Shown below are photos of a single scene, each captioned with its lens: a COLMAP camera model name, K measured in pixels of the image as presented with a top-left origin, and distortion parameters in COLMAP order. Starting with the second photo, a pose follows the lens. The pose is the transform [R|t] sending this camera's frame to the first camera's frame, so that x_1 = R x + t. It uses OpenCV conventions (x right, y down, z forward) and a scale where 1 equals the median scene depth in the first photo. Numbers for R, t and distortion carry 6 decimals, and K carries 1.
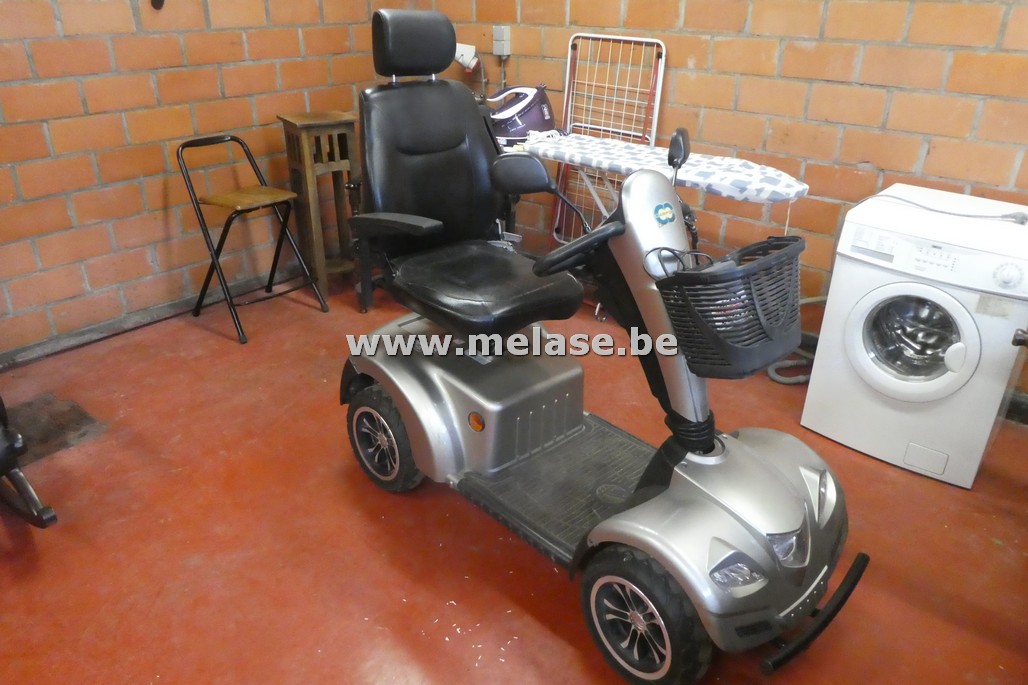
lens RADIAL K [[735.3, 0, 529.6], [0, 735.3, 338.0], [0, 0, 1]] dist [-0.017015, -0.004501]
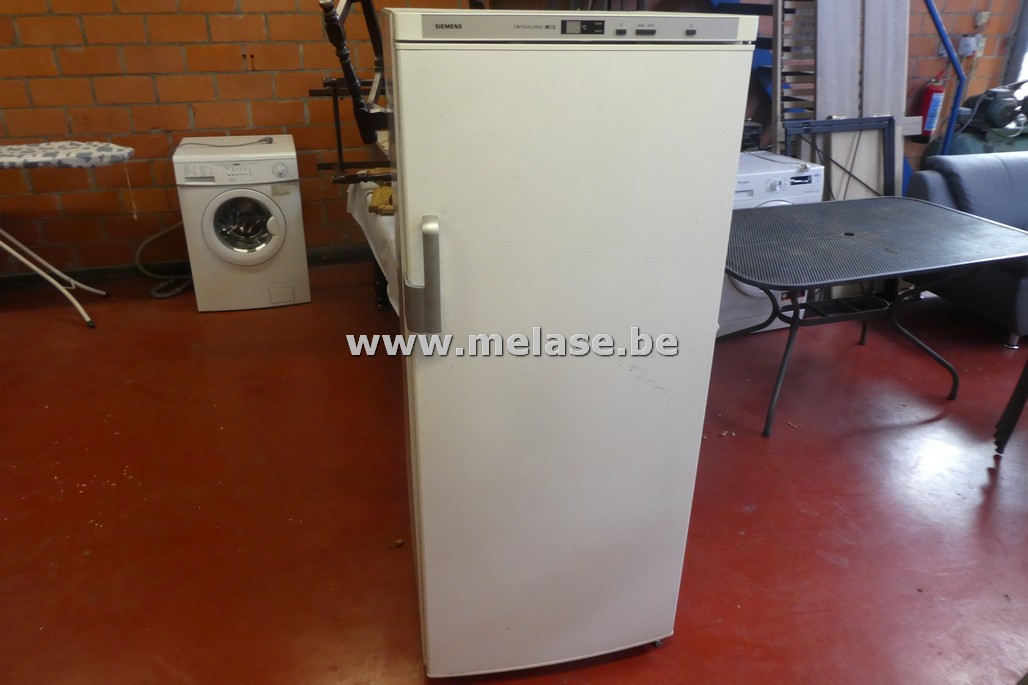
lens RADIAL K [[735.3, 0, 520.6], [0, 735.3, 338.6], [0, 0, 1]] dist [-0.017015, -0.004501]
pose [[0.527289, -0.362415, 0.768519, -0.432430], [0.362323, 0.914023, 0.182438, 0.139144], [-0.768563, 0.182255, 0.613266, -0.359323]]
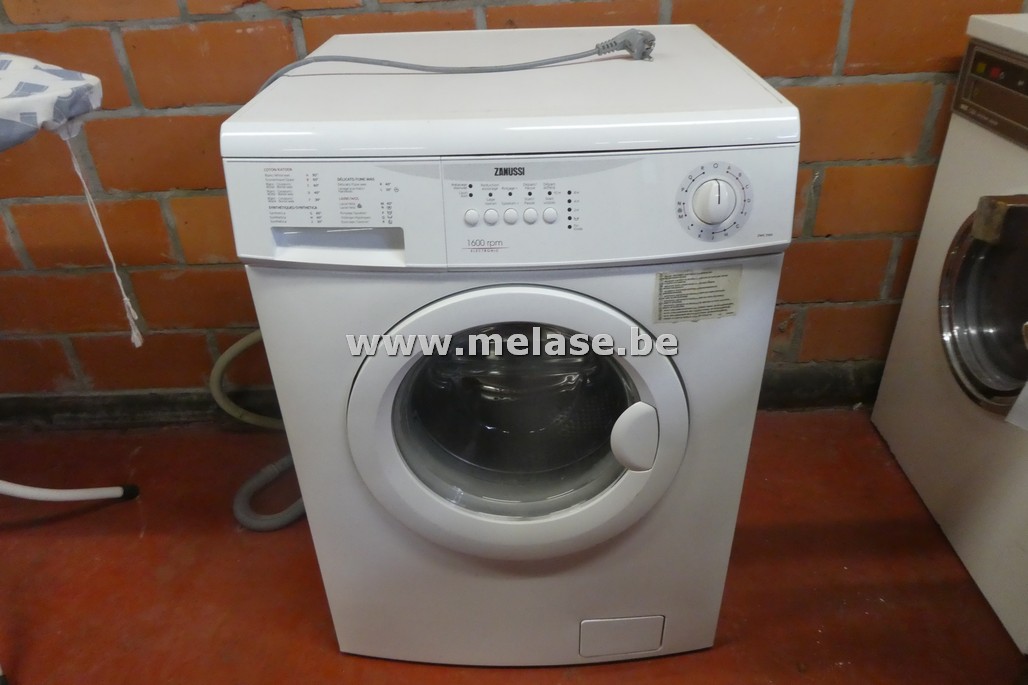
lens RADIAL K [[735.3, 0, 520.6], [0, 735.3, 340.2], [0, 0, 1]] dist [-0.017015, -0.004501]
pose [[0.760681, -0.374729, 0.530040, 0.307017], [0.323173, 0.926778, 0.191418, -0.098376], [-0.562959, 0.025686, 0.826085, 0.622154]]
